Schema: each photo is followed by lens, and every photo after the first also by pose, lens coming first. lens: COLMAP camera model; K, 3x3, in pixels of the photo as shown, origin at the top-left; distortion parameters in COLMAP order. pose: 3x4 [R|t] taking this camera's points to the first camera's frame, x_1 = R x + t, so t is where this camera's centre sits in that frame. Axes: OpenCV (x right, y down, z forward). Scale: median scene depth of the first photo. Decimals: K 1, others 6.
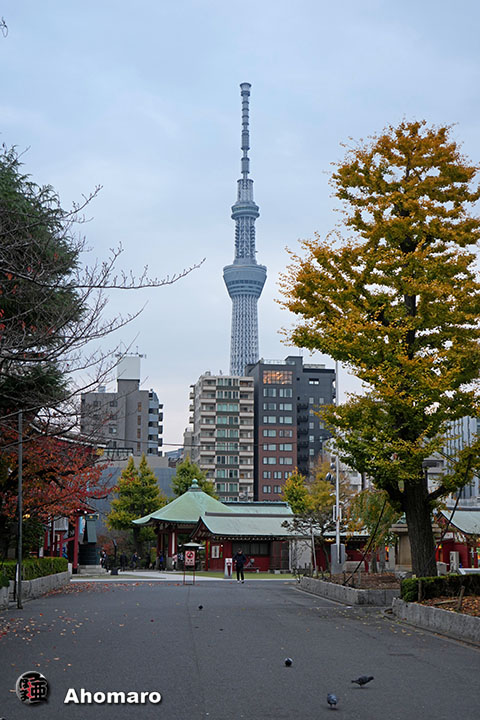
lens RADIAL K [[1128.5, 0, 241.1], [0, 1128.5, 356.9], [0, 0, 1]] dist [-0.019201, 0.000000]
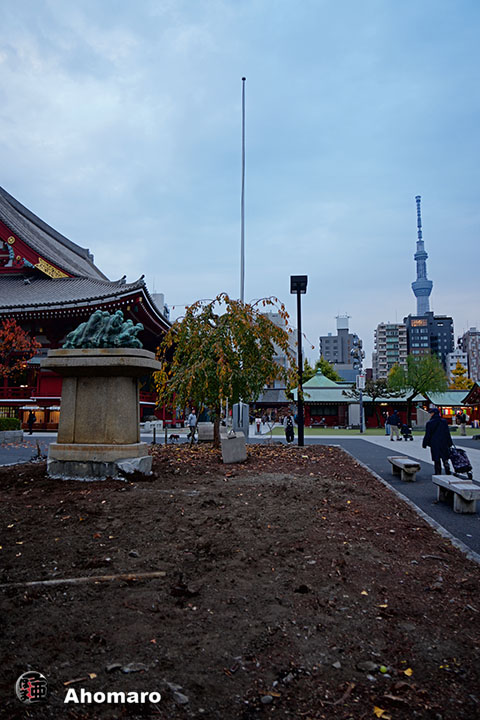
lens RADIAL K [[489.4, 0, 244.4], [0, 489.4, 358.7], [0, 0, 1]] dist [-0.042567, 0.002870]
pose [[0.937450, -0.039977, -0.345816, 0.037057], [0.060724, 0.996933, 0.049365, 0.019673], [0.342782, -0.067277, 0.937003, 0.113661]]
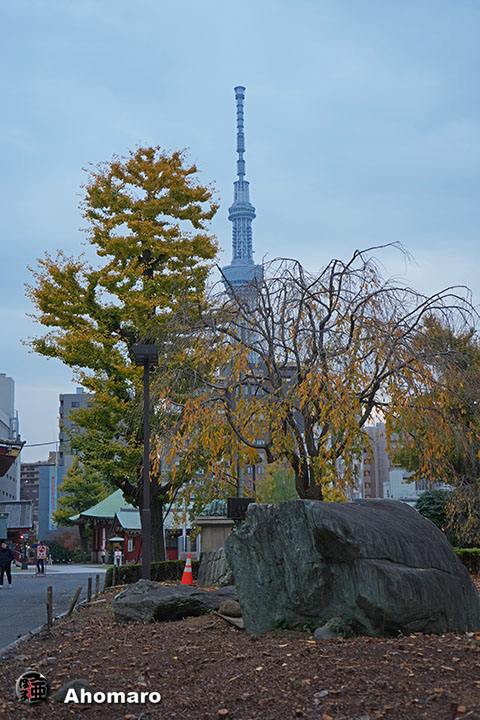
lens RADIAL K [[1101.8, 0, 238.7], [0, 1101.8, 363.7], [0, 0, 1]] dist [0.017242, 0.000000]
pose [[0.999787, -0.020473, -0.002437, 0.024739], [0.020492, 0.999759, 0.007828, -0.000658], [0.002276, -0.007877, 0.999966, -0.006818]]
